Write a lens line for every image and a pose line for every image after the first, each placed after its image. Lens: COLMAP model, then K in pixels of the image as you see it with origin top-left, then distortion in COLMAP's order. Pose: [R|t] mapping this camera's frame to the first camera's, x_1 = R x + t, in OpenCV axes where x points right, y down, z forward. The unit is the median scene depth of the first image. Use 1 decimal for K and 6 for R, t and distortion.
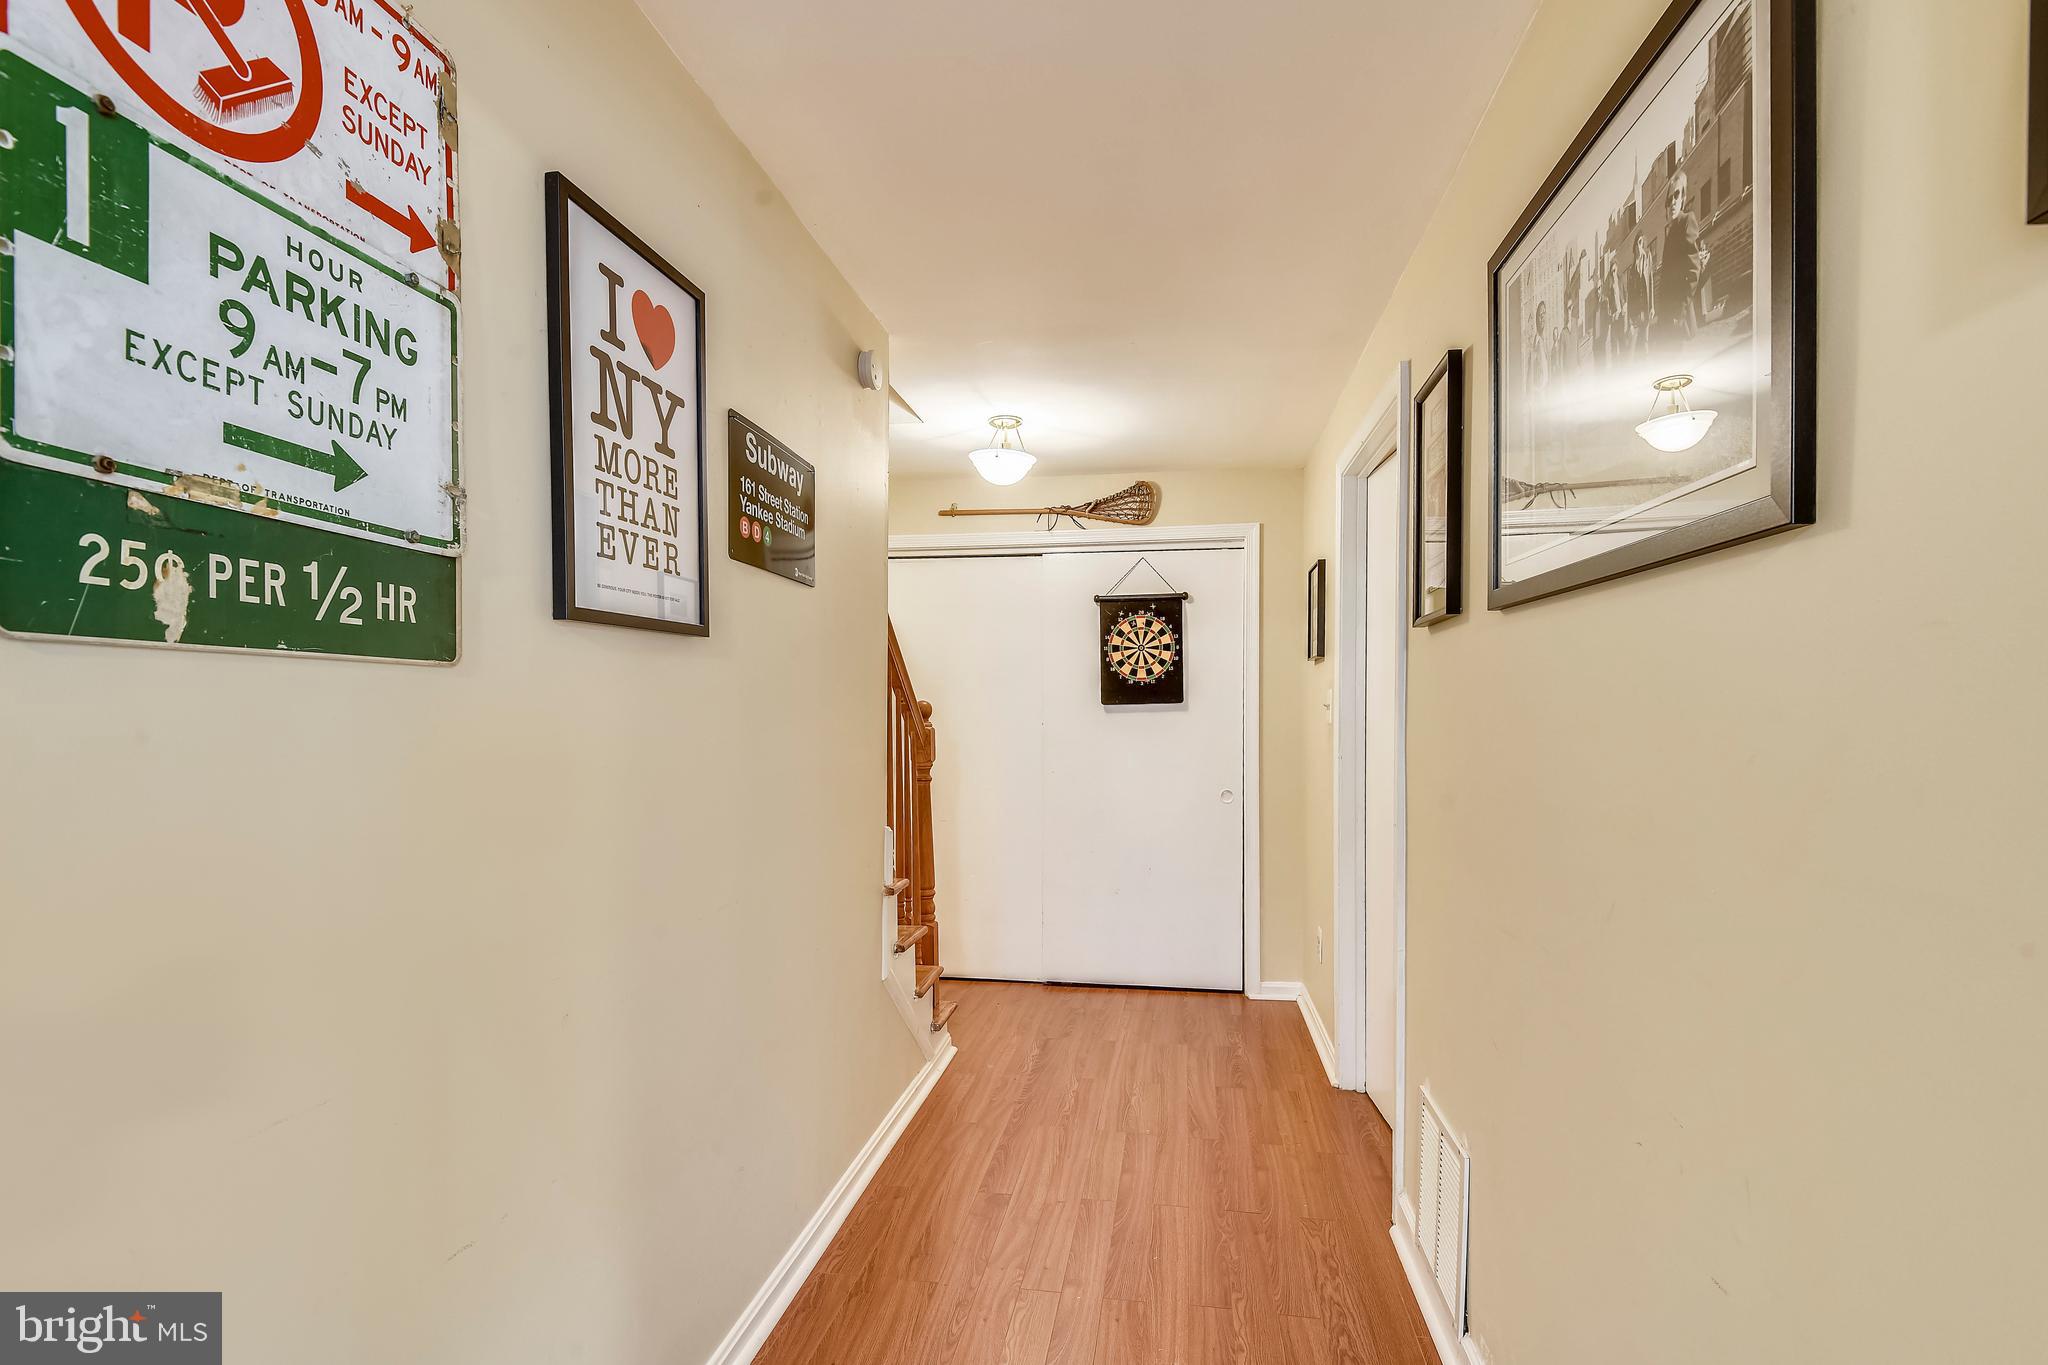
lens RADIAL K [[952.5, 0, 1027.9], [0, 952.5, 704.2], [0, 0, 1]] dist [-0.000992, -0.000442]
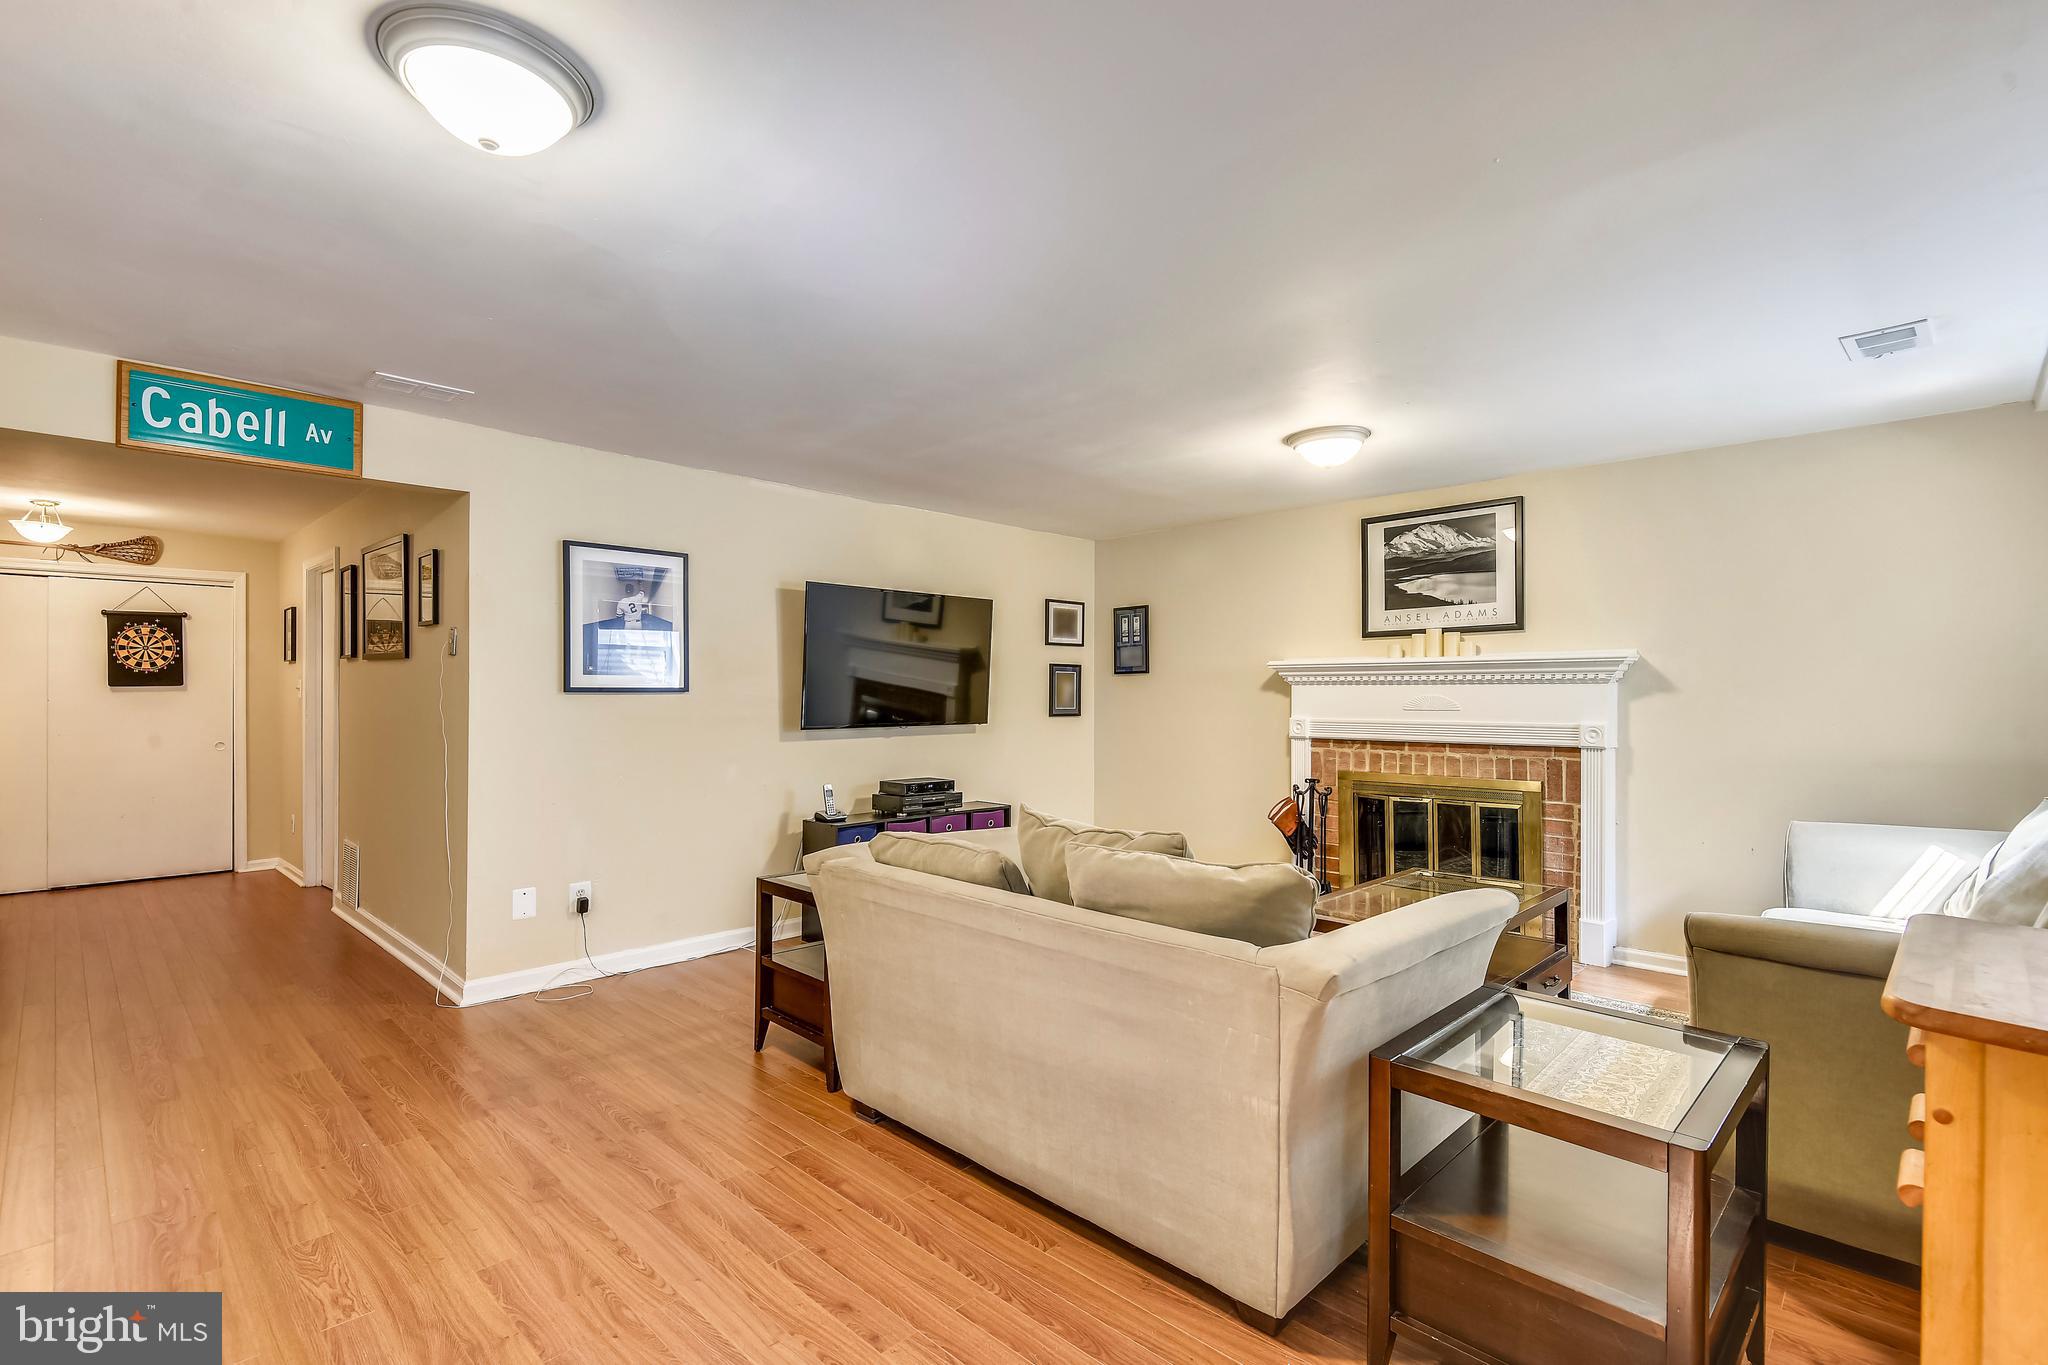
lens RADIAL K [[952.5, 0, 1027.9], [0, 952.5, 704.2], [0, 0, 1]] dist [-0.000992, -0.000442]
pose [[0.571517, -0.009611, 0.820534, -0.309037], [-0.010077, 0.999774, 0.018730, -0.013530], [-0.820528, -0.018973, 0.571291, -0.959311]]
